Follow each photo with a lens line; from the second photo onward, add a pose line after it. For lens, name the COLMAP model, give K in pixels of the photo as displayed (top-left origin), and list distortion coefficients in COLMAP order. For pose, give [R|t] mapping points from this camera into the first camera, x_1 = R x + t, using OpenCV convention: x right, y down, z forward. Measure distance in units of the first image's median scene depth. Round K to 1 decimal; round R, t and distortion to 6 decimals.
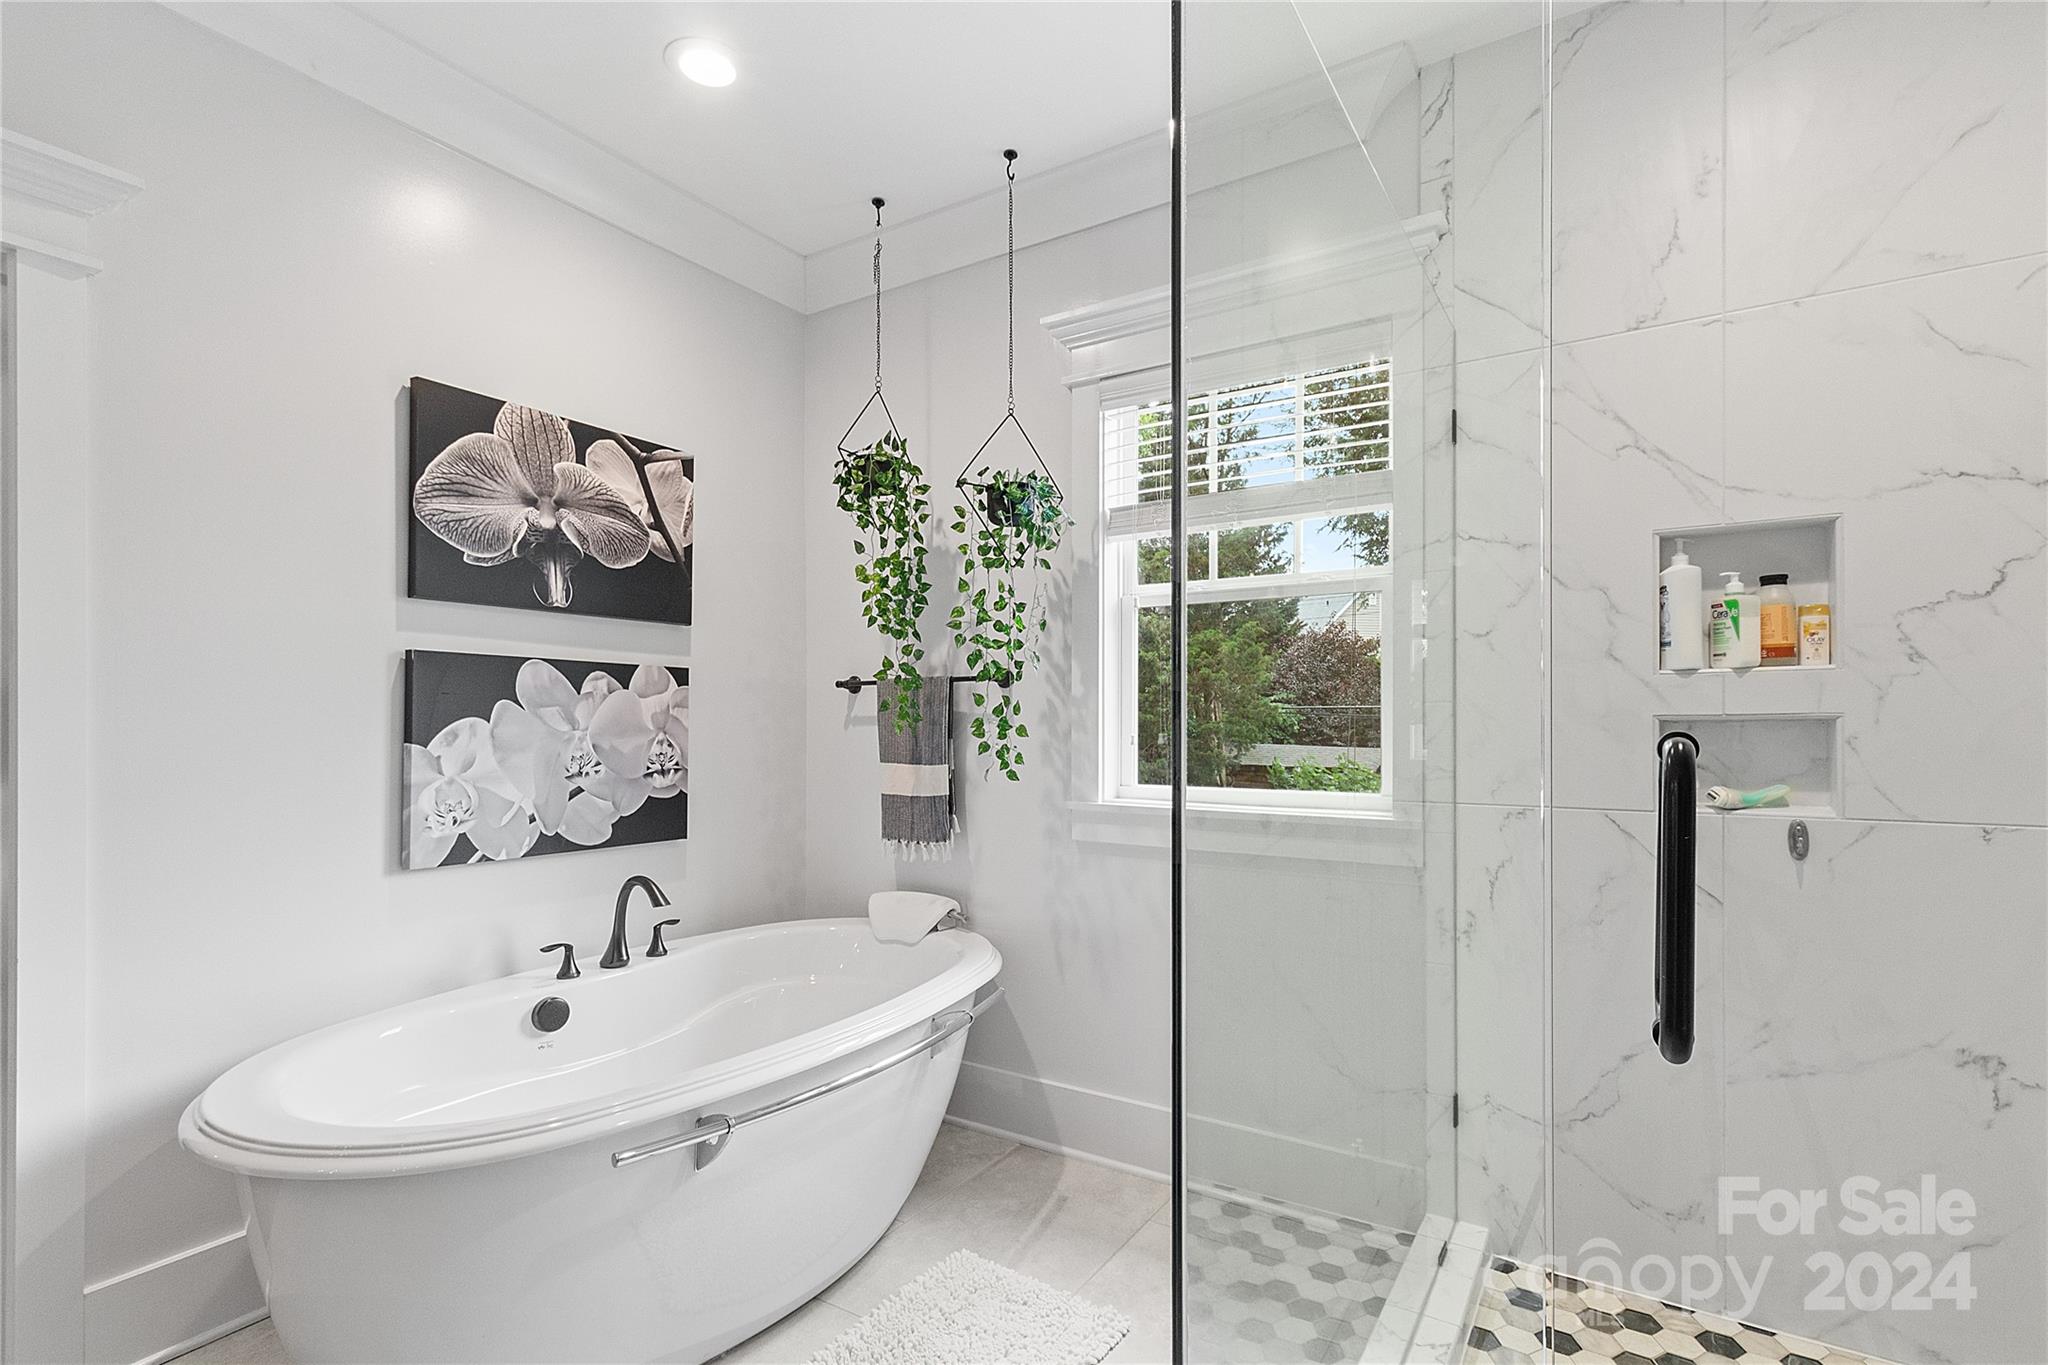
lens RADIAL K [[971.9, 0, 1039.9], [0, 971.9, 720.1], [0, 0, 1]] dist [0.004615, -0.000312]
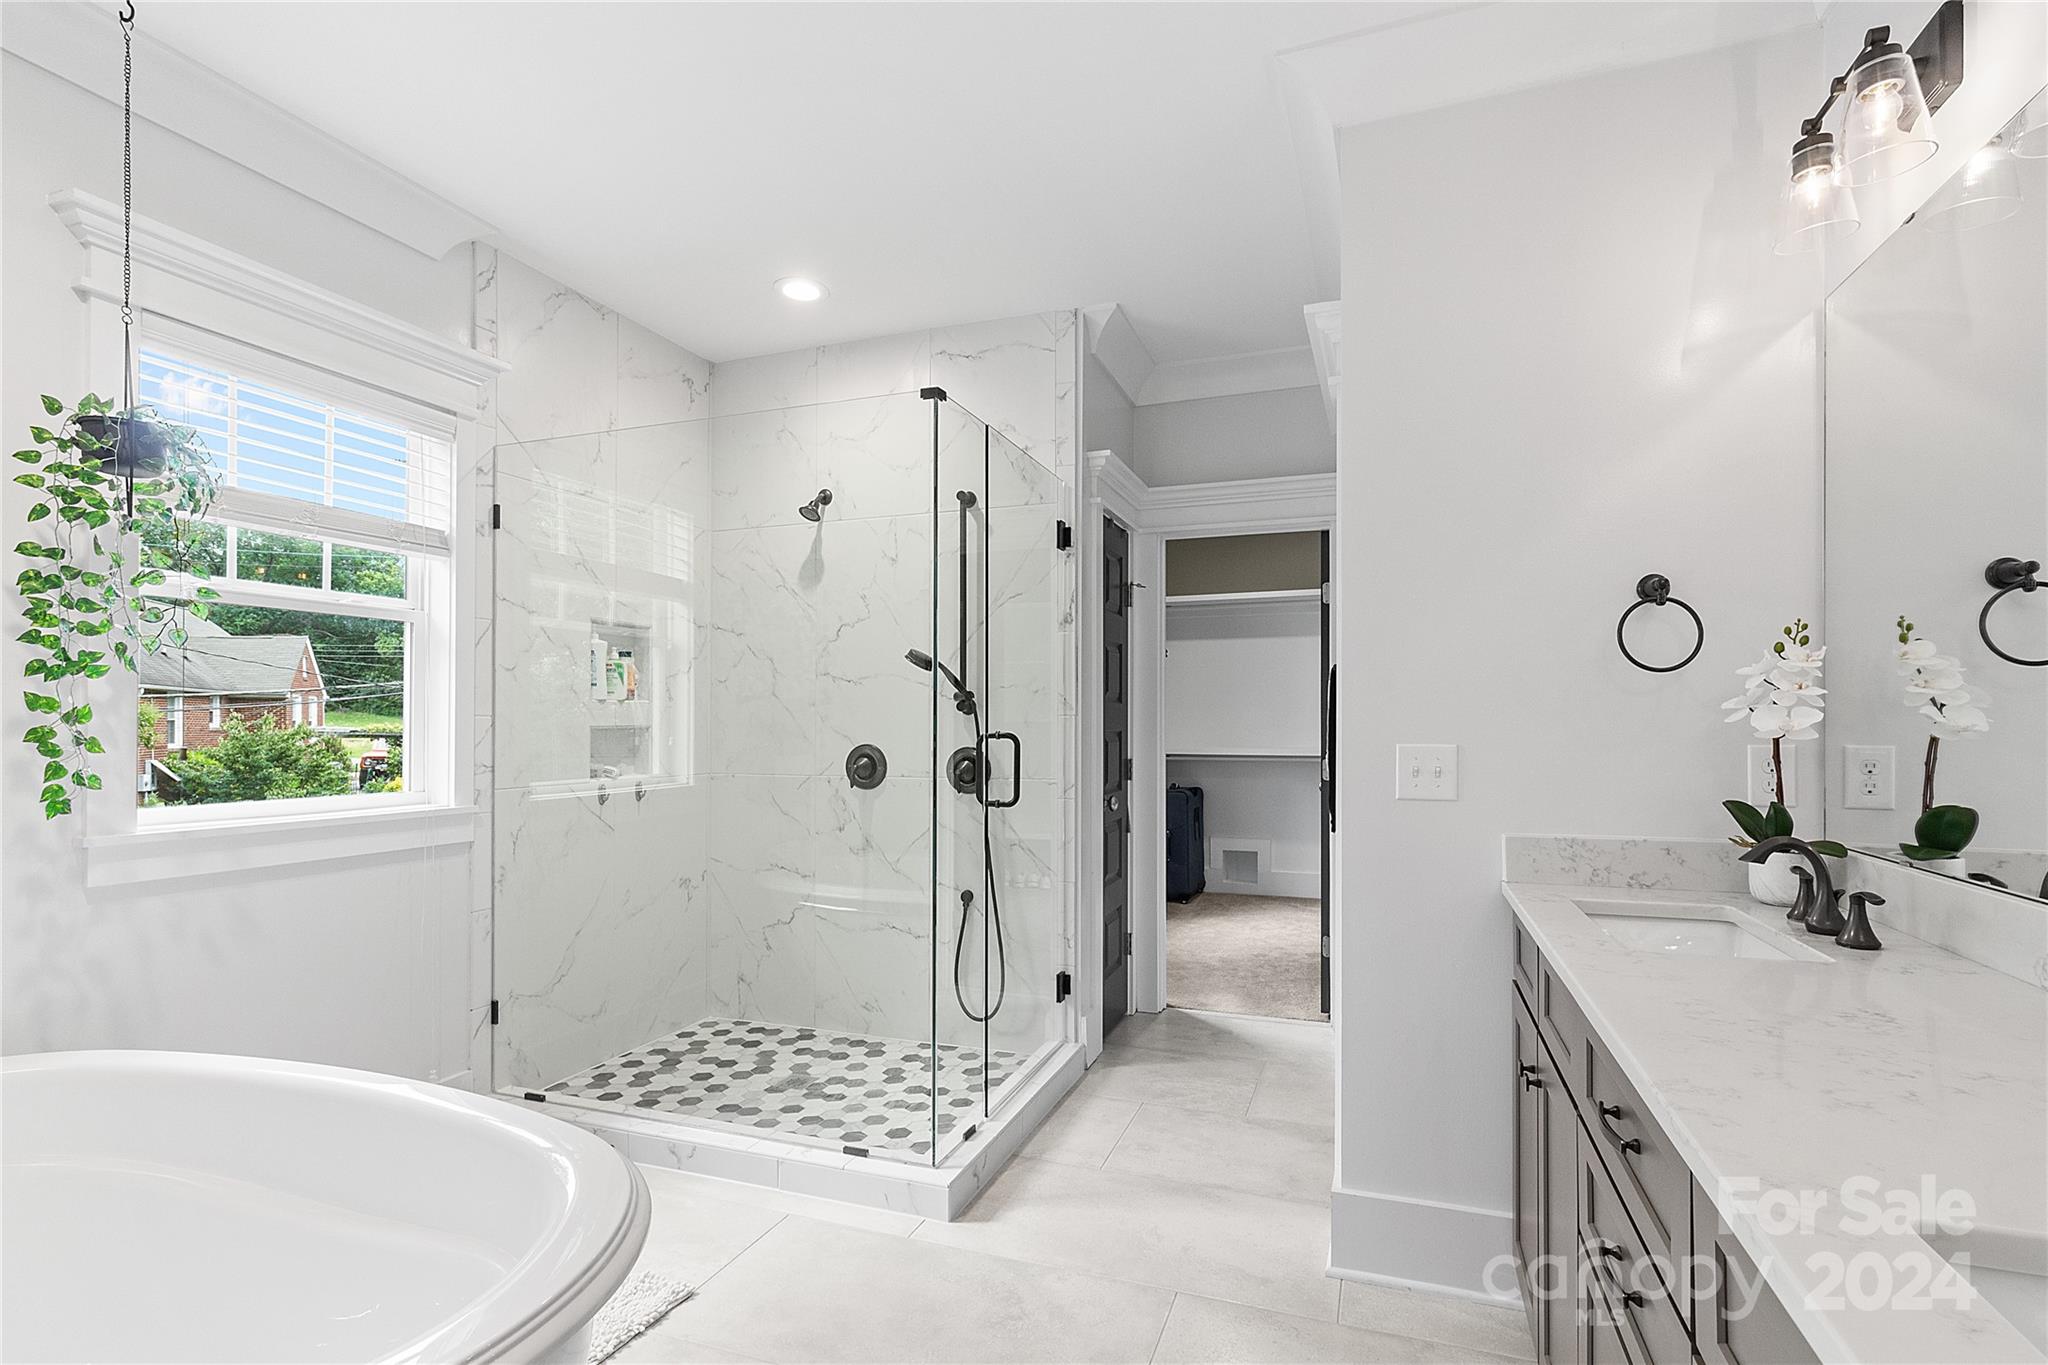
lens RADIAL K [[971.9, 0, 1049.7], [0, 971.9, 720.3], [0, 0, 1]] dist [0.004615, -0.000312]
pose [[-0.213350, 0.004823, 0.976964, -1.092520], [-0.002124, 0.999983, -0.005401, -0.006687], [-0.976974, -0.003227, -0.213336, 0.526729]]
